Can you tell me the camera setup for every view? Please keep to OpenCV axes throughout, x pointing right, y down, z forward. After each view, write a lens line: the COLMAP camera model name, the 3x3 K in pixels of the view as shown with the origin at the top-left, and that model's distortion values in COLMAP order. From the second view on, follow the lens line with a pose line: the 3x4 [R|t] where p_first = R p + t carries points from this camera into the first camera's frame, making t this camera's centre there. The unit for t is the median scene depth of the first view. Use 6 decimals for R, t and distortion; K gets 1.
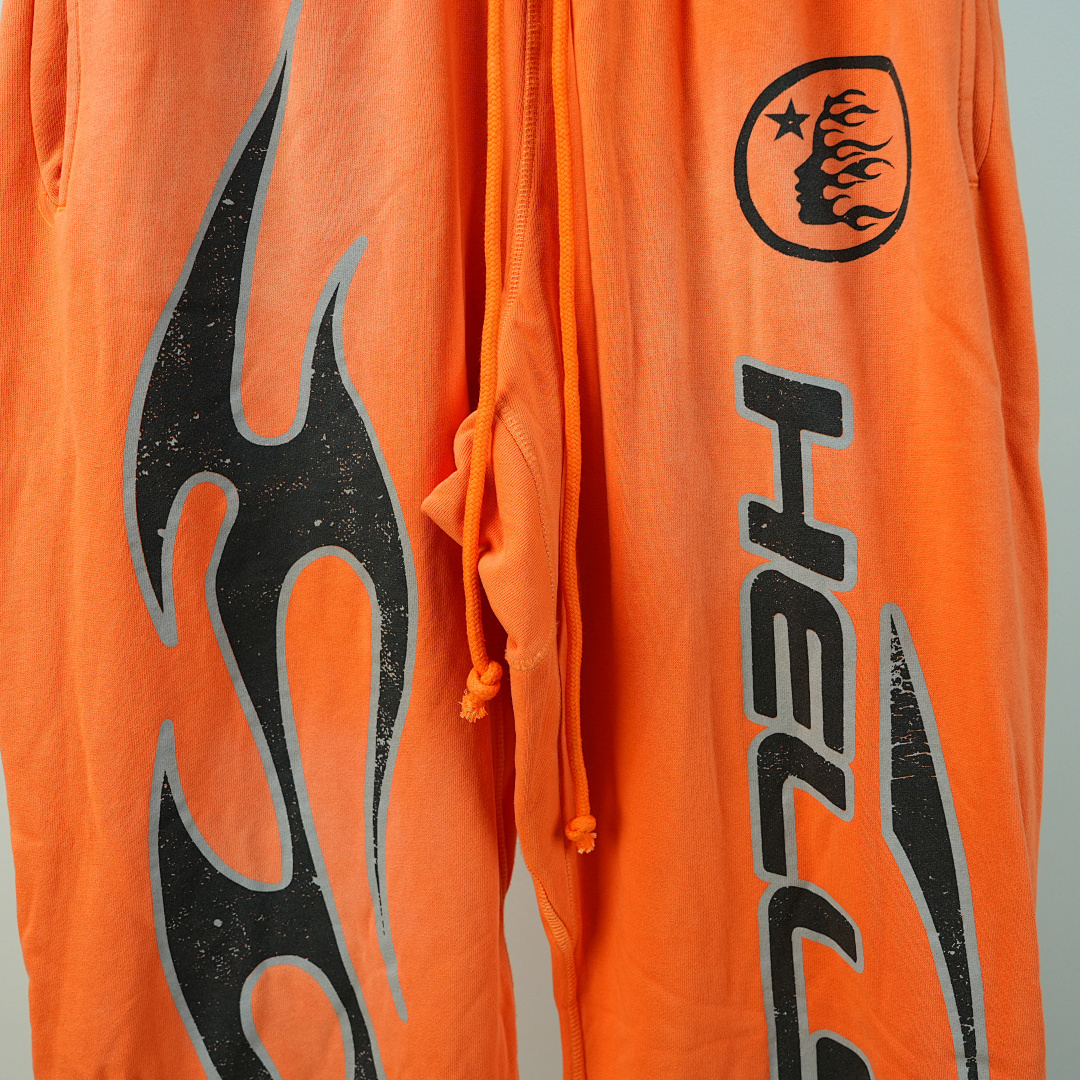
lens RADIAL K [[1158.3, 0, 540.0], [0, 1158.3, 540.0], [0, 0, 1]] dist [-0.016241, 0.019586]
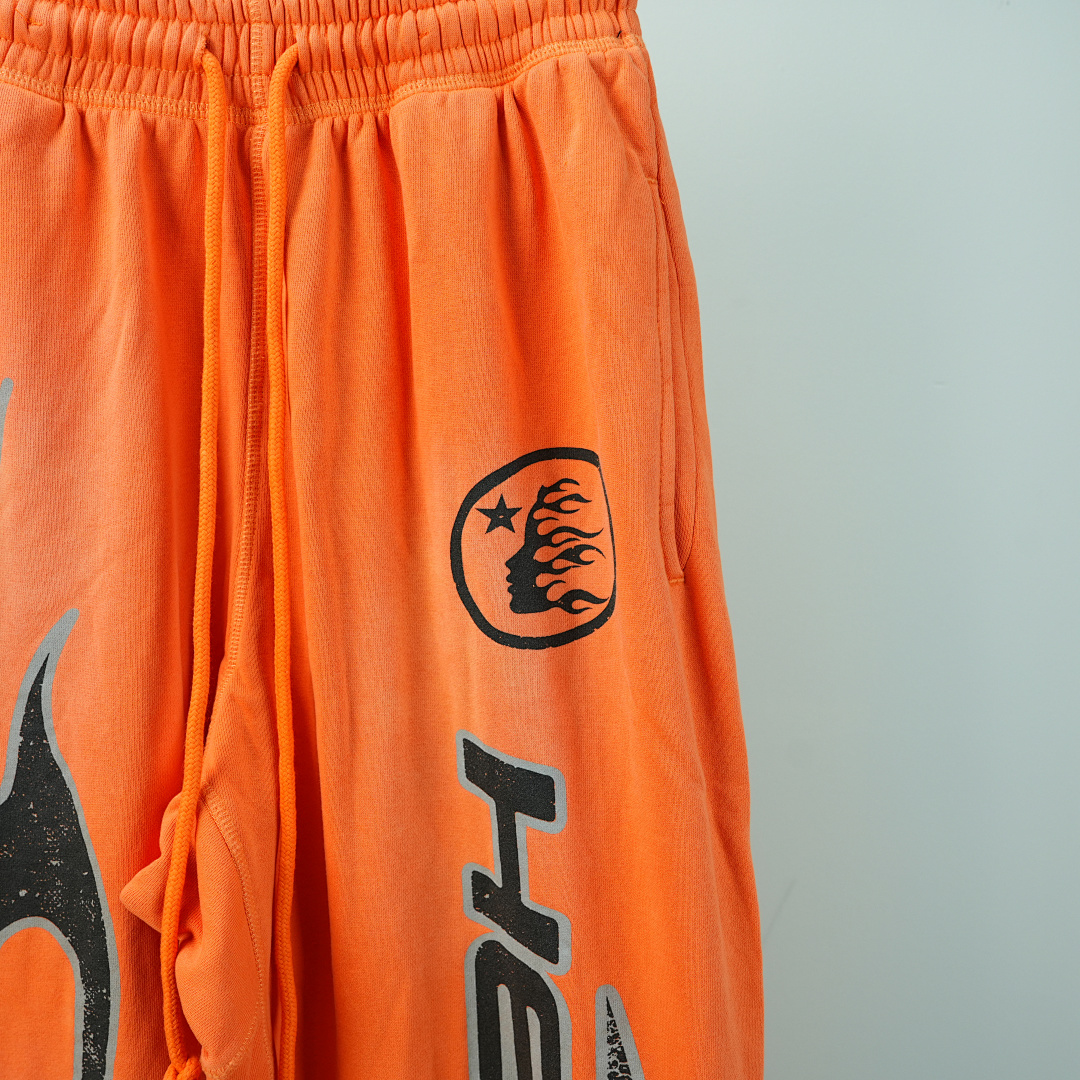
lens RADIAL K [[1158.3, 0, 540.0], [0, 1158.3, 540.0], [0, 0, 1]] dist [-0.016241, 0.019586]
pose [[0.996084, 0.018321, 0.086490, 0.152774], [-0.010480, 0.995864, -0.090251, -0.233771], [-0.087786, 0.088991, 0.992156, -0.011685]]
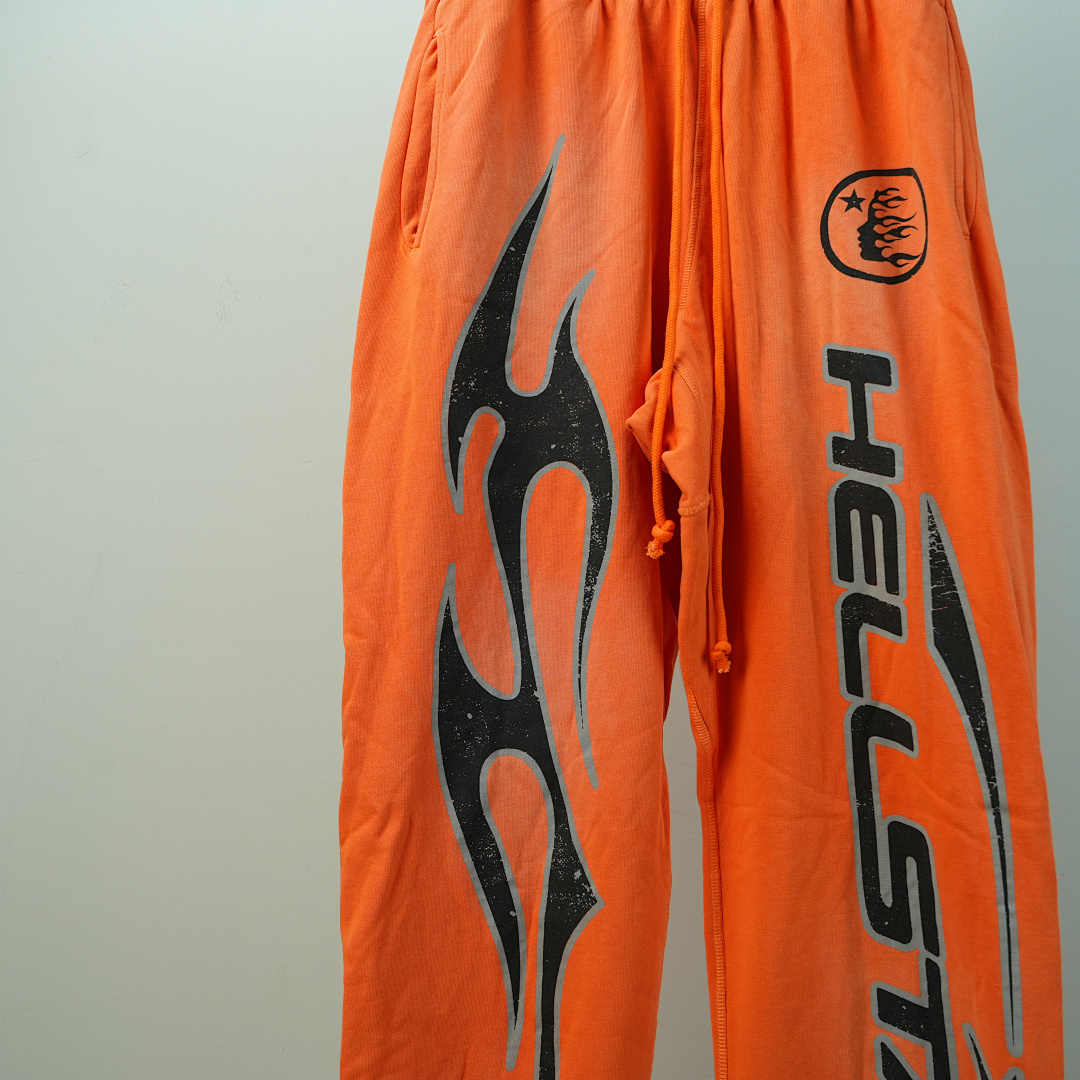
lens RADIAL K [[1158.3, 0, 540.0], [0, 1158.3, 540.0], [0, 0, 1]] dist [-0.016241, 0.019586]
pose [[0.997557, 0.025925, -0.064866, -0.109702], [-0.039859, 0.973828, -0.223763, 0.479192], [0.057367, 0.225801, 0.972483, -0.514704]]
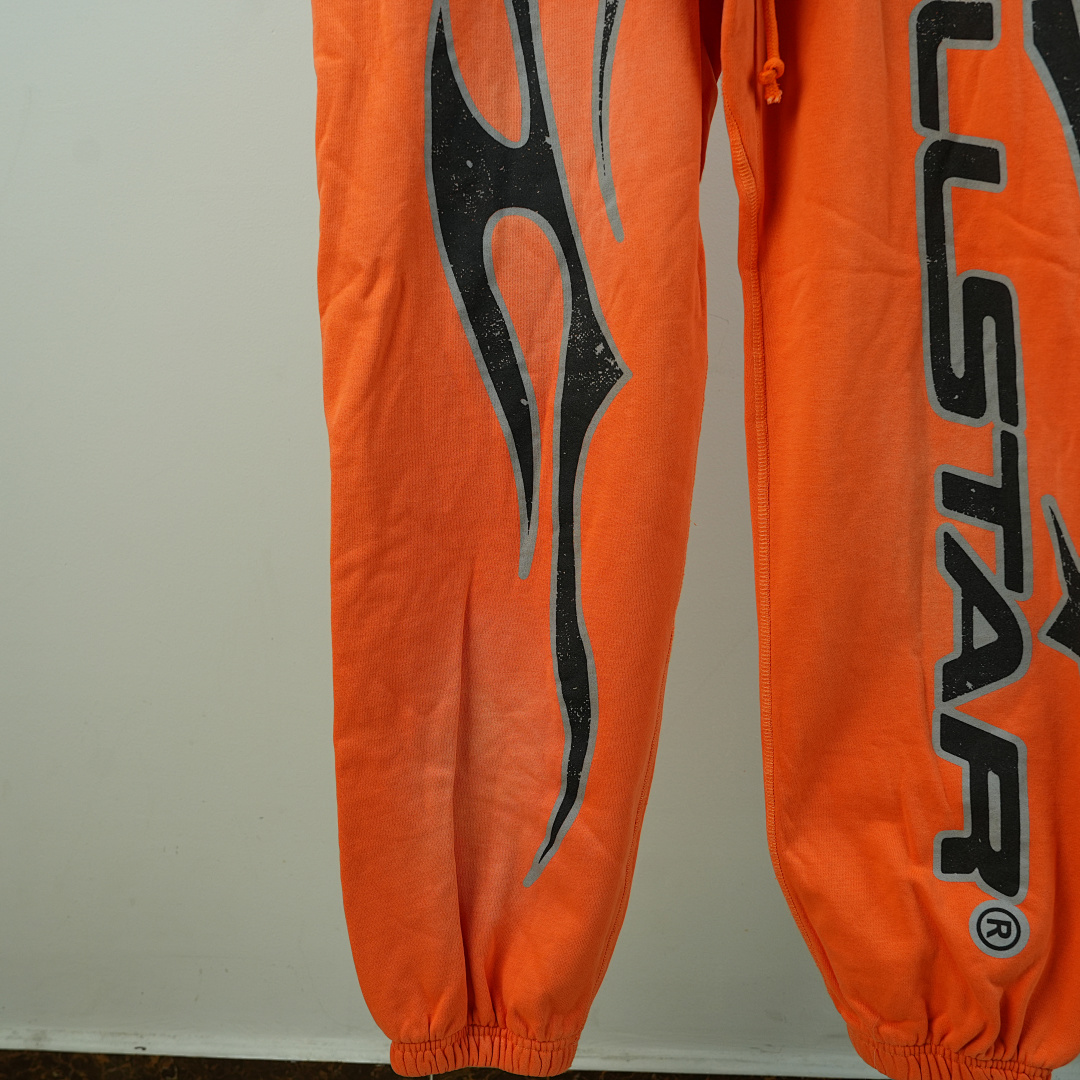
lens RADIAL K [[1158.3, 0, 540.0], [0, 1158.3, 540.0], [0, 0, 1]] dist [-0.016241, 0.019586]
pose [[0.998760, 0.022336, -0.044488, -0.153354], [-0.024993, 0.997879, -0.060104, 0.874762], [0.043051, 0.061141, 0.997200, -0.213571]]
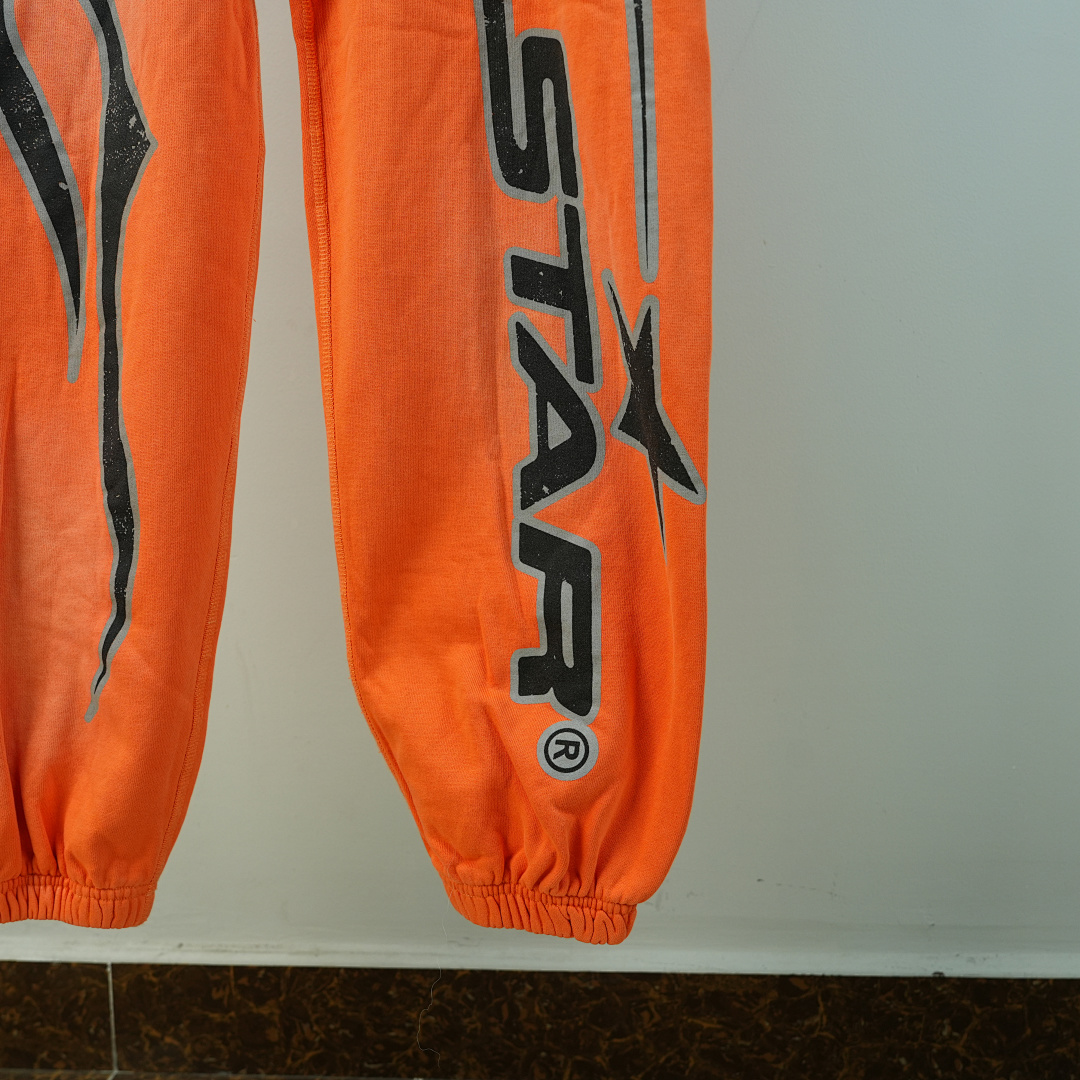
lens RADIAL K [[1173.0, 0, 540.0], [0, 1173.0, 540.0], [0, 0, 1]] dist [-0.015226, 0.010618]
pose [[0.999204, 0.016571, -0.036279, 0.340791], [-0.018850, 0.997809, -0.063413, 1.088066], [0.035149, 0.064047, 0.997328, -0.082025]]
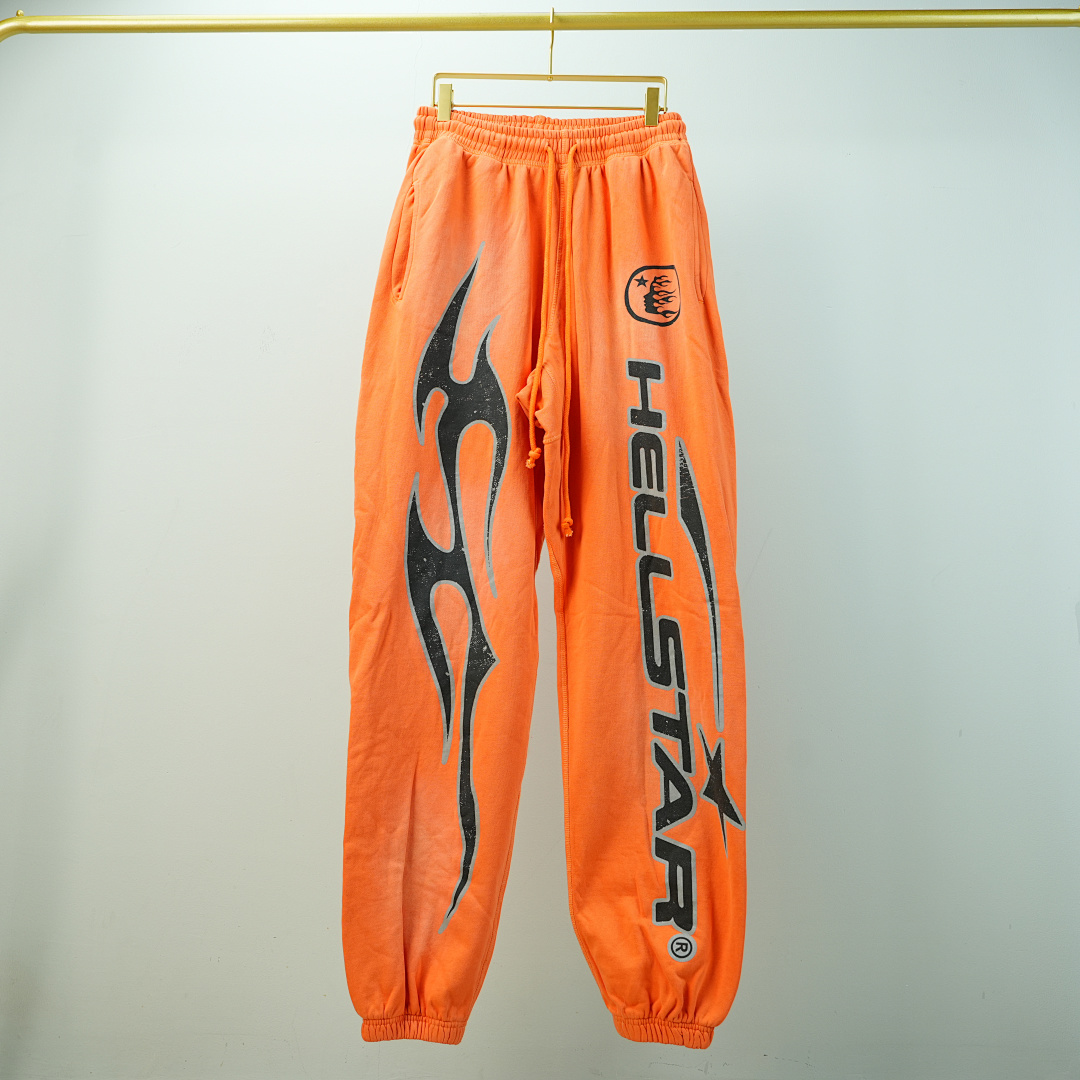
lens RADIAL K [[1158.3, 0, 540.0], [0, 1158.3, 540.0], [0, 0, 1]] dist [-0.016241, 0.019586]
pose [[0.999262, 0.038417, 0.000409, -0.028102], [-0.036248, 0.946267, -0.321347, 1.210436], [-0.012733, 0.321095, 0.946961, -1.591529]]
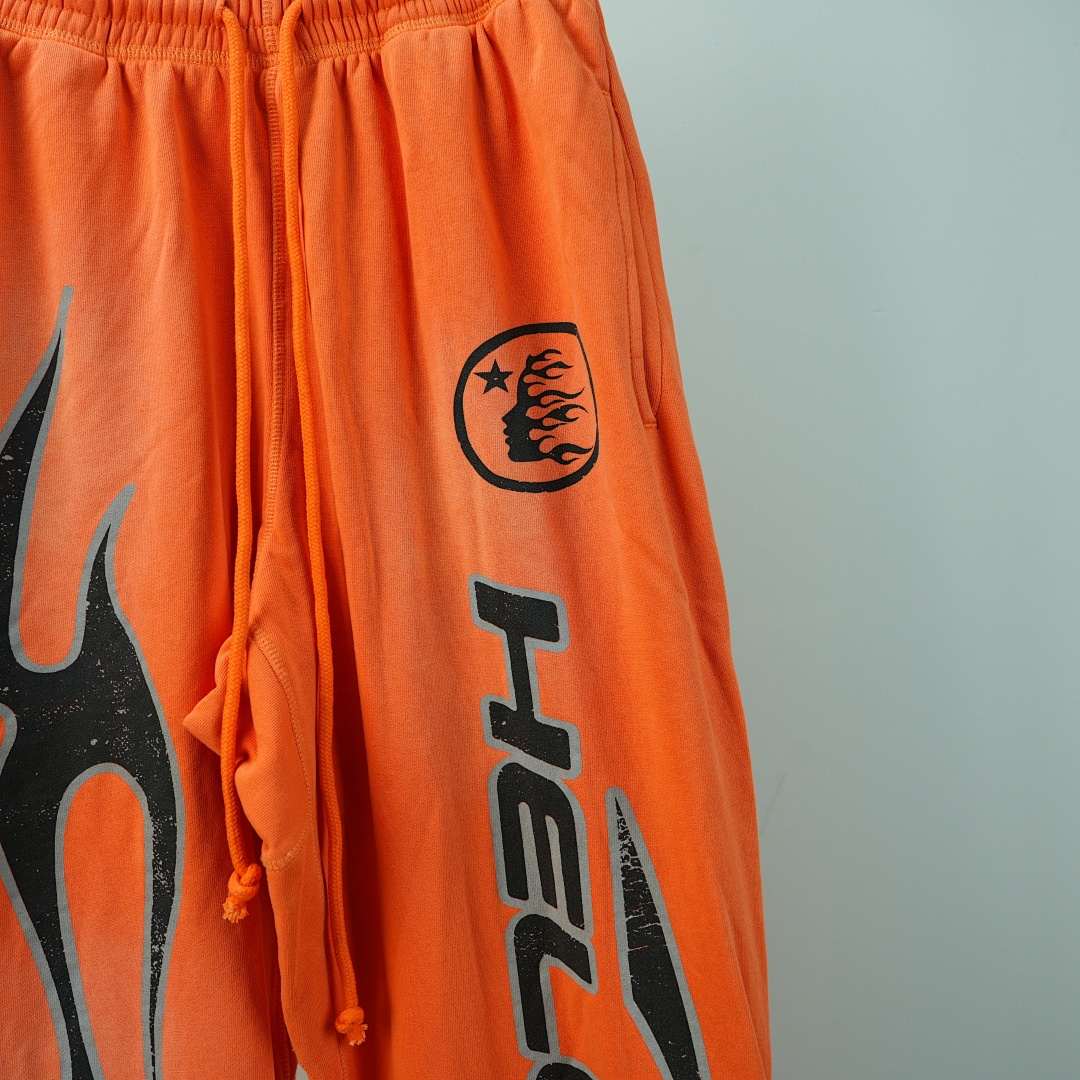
lens RADIAL K [[1158.3, 0, 540.0], [0, 1158.3, 540.0], [0, 0, 1]] dist [-0.016241, 0.019586]
pose [[0.994820, -0.039334, 0.093737, 0.134907], [0.054040, 0.985649, -0.159927, -0.005927], [-0.086101, 0.164164, 0.982668, -0.133983]]
